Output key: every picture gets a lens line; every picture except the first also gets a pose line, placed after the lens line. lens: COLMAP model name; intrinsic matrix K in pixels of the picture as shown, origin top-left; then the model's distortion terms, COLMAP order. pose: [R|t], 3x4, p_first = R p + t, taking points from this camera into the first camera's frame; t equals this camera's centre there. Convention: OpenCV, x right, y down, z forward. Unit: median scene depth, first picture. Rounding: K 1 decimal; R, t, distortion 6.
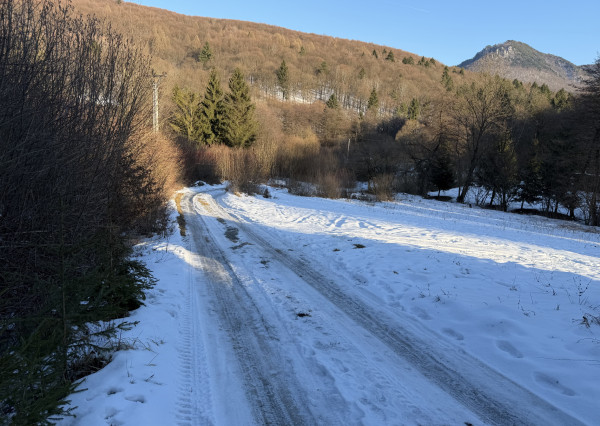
lens RADIAL K [[414.0, 0, 313.3], [0, 414.0, 211.5], [0, 0, 1]] dist [0.067562, -0.083765]
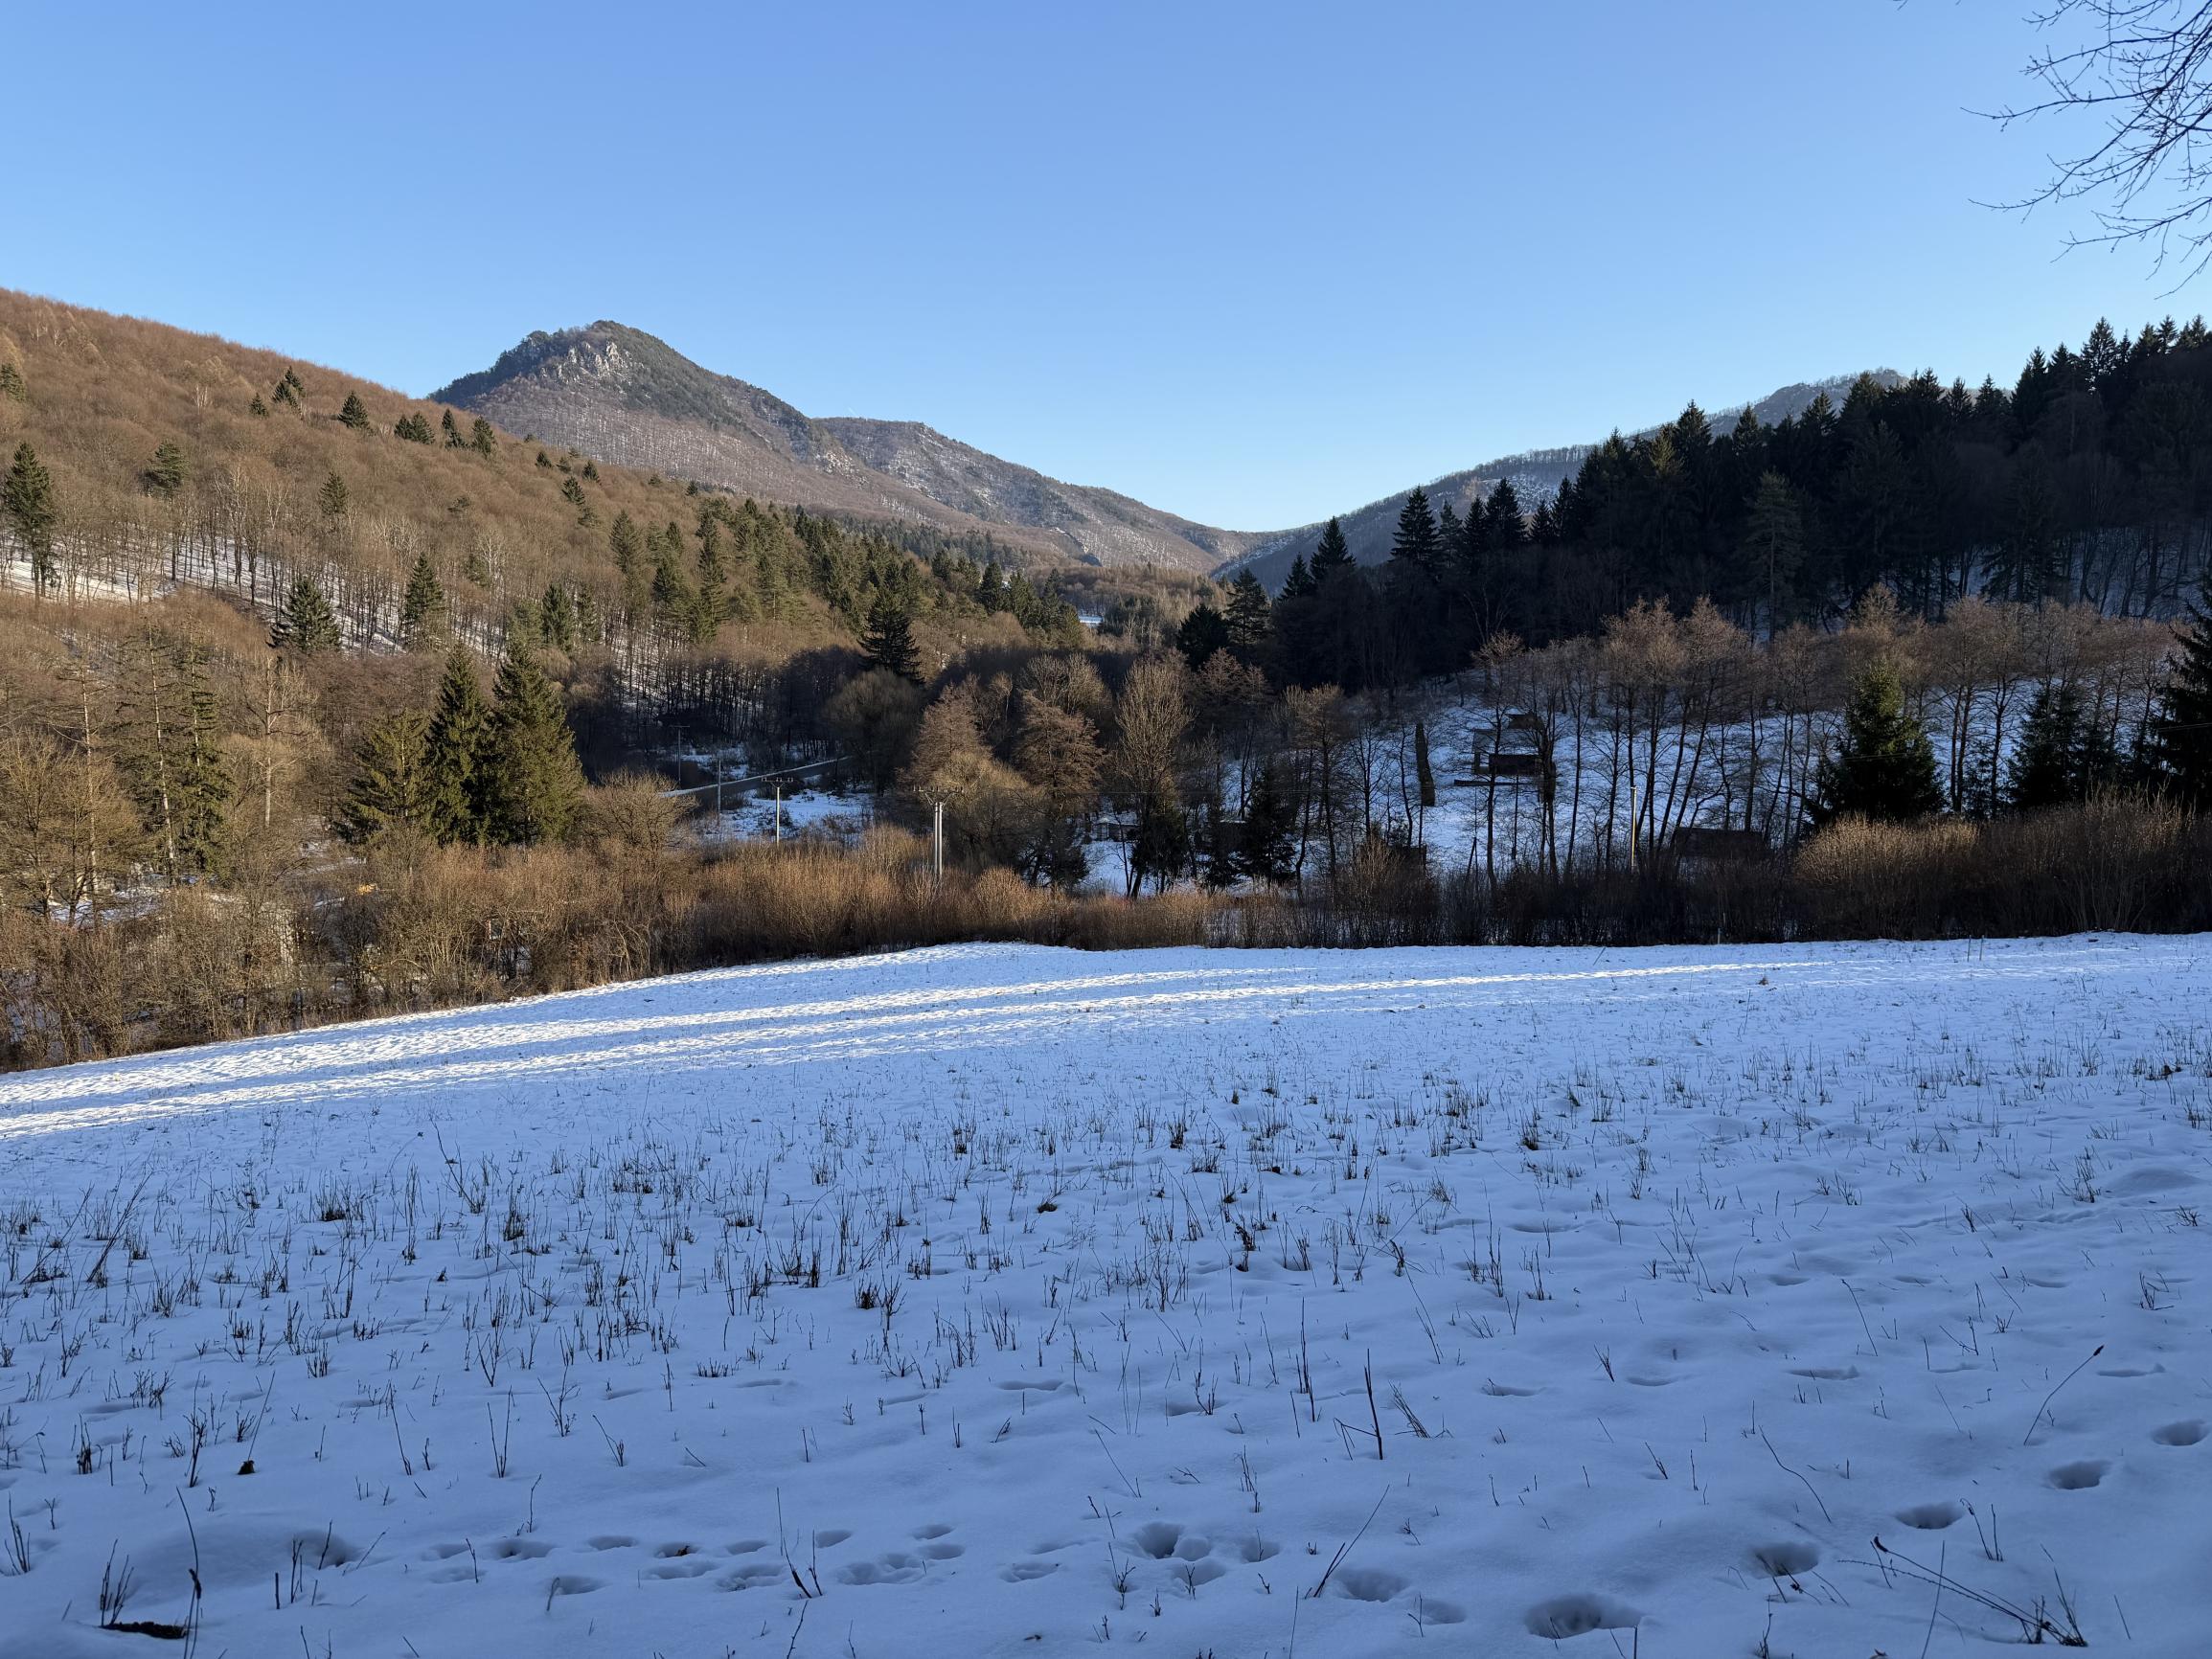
lens RADIAL K [[1529.4, 0, 1113.6], [0, 1529.4, 831.9], [0, 0, 1]] dist [0.061572, -0.076510]
pose [[0.728188, -0.124083, 0.674051, -0.234974], [0.152062, 0.988214, 0.017641, -0.033146], [-0.668296, 0.089652, 0.738474, -0.132153]]
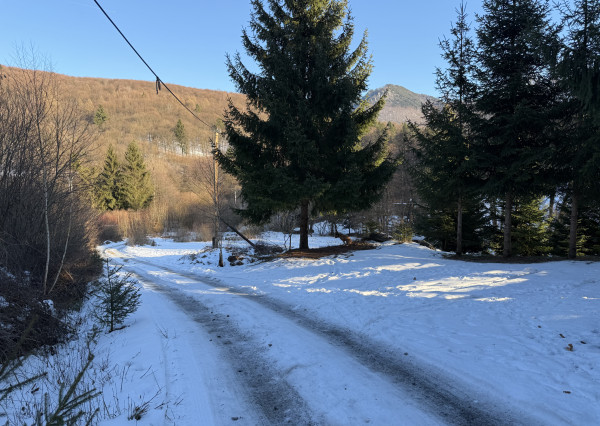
lens RADIAL K [[414.0, 0, 305.1], [0, 414.0, 210.8], [0, 0, 1]] dist [0.067562, -0.083765]
pose [[0.976815, -0.102216, 0.188106, 0.017955], [0.120713, 0.988633, -0.089629, 0.005026], [-0.176806, 0.110258, 0.978051, -0.072988]]
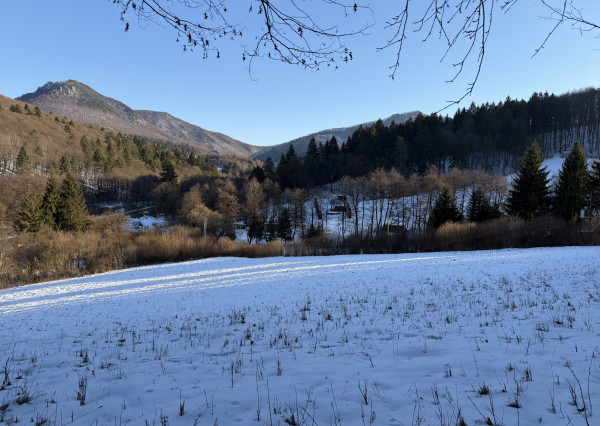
lens RADIAL K [[414.0, 0, 298.3], [0, 414.0, 214.3], [0, 0, 1]] dist [0.067562, -0.083765]
pose [[0.590020, -0.104455, 0.800603, -0.256780], [0.153114, 0.988078, 0.016074, -0.036712], [-0.792737, 0.113099, 0.598979, -0.118623]]
